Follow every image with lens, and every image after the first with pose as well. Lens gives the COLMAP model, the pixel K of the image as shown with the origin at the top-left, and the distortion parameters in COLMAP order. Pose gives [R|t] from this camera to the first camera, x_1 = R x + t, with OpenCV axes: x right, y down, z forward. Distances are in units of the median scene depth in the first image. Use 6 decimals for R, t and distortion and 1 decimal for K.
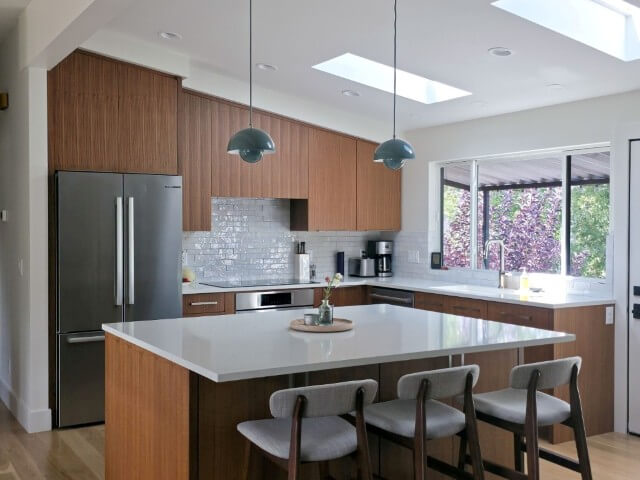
lens RADIAL K [[713.2, 0, 316.1], [0, 713.2, 240.4], [0, 0, 1]] dist [0.055716, 0.000000]
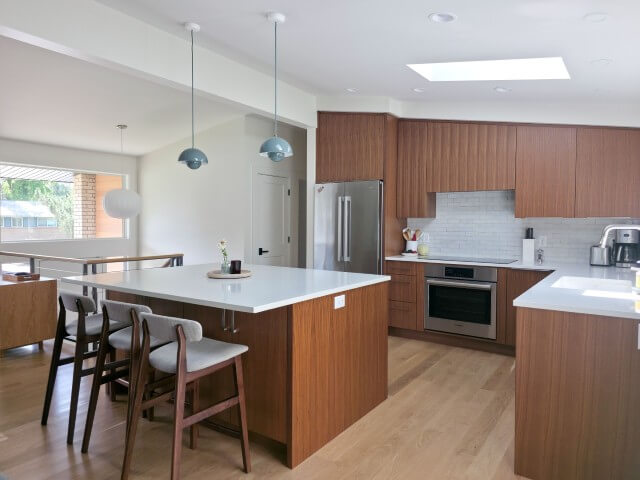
lens RADIAL K [[440.1, 0, 305.3], [0, 440.1, 235.1], [0, 0, 1]] dist [0.021365, -0.023034]
pose [[0.412645, 0.027828, -0.910467, 0.577914], [-0.025997, 0.999486, 0.018766, 0.011455], [0.910521, 0.015926, 0.413156, 0.479230]]
